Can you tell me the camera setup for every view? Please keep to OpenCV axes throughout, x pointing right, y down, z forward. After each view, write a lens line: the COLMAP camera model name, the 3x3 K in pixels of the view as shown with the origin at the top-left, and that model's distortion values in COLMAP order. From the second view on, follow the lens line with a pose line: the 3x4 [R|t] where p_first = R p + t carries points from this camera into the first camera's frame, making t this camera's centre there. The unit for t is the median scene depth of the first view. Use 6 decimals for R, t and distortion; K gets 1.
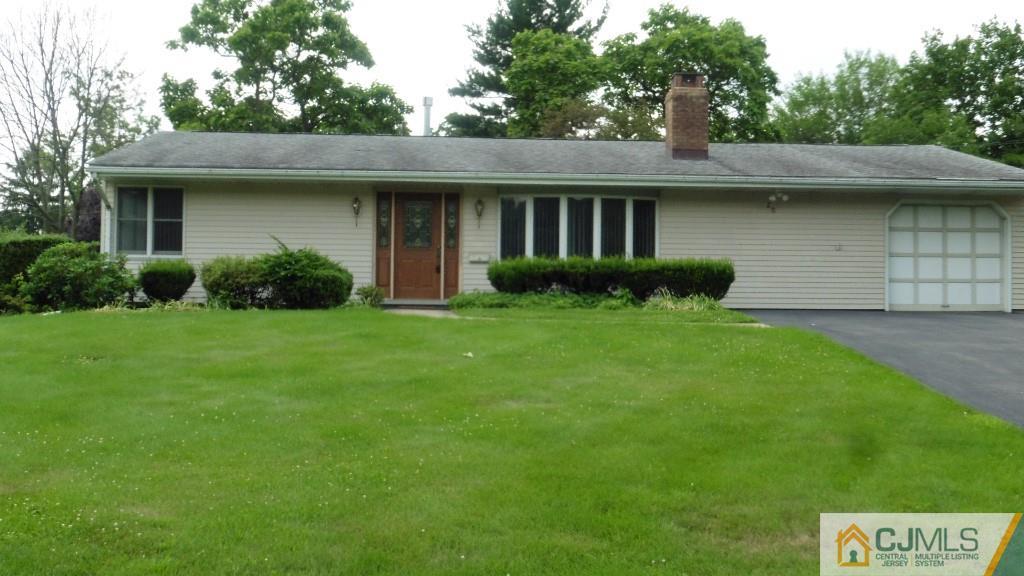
lens RADIAL K [[1255.4, 0, 511.2], [0, 1255.4, 287.8], [0, 0, 1]] dist [0.015939, 0.000000]
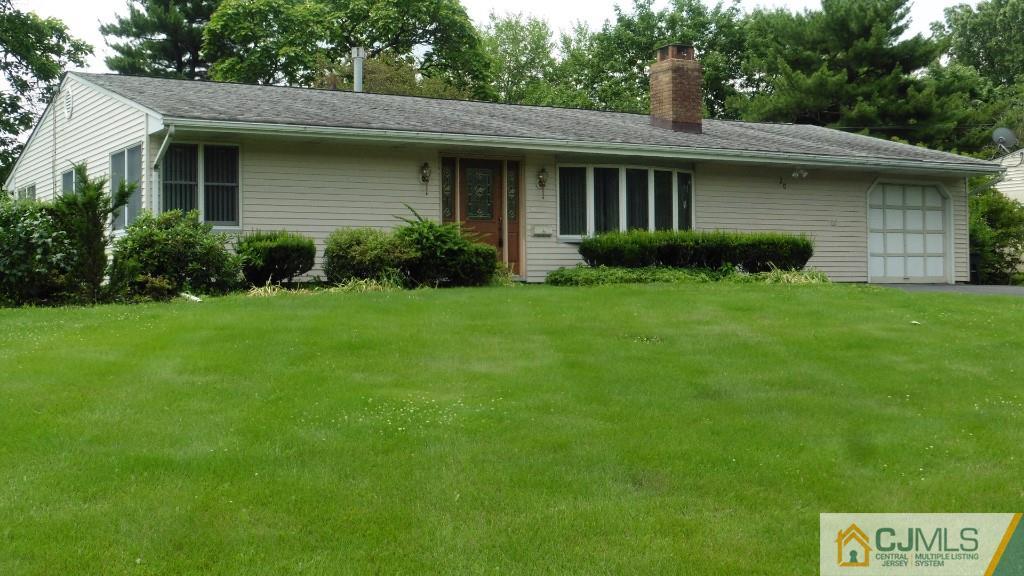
lens RADIAL K [[1433.8, 0, 514.5], [0, 1433.8, 288.7], [0, 0, 1]] dist [-0.053848, 0.000000]
pose [[0.903151, -0.010752, 0.429187, -0.502867], [0.002421, 0.999798, 0.019952, -0.001930], [-0.429315, -0.016980, 0.902995, 0.039639]]
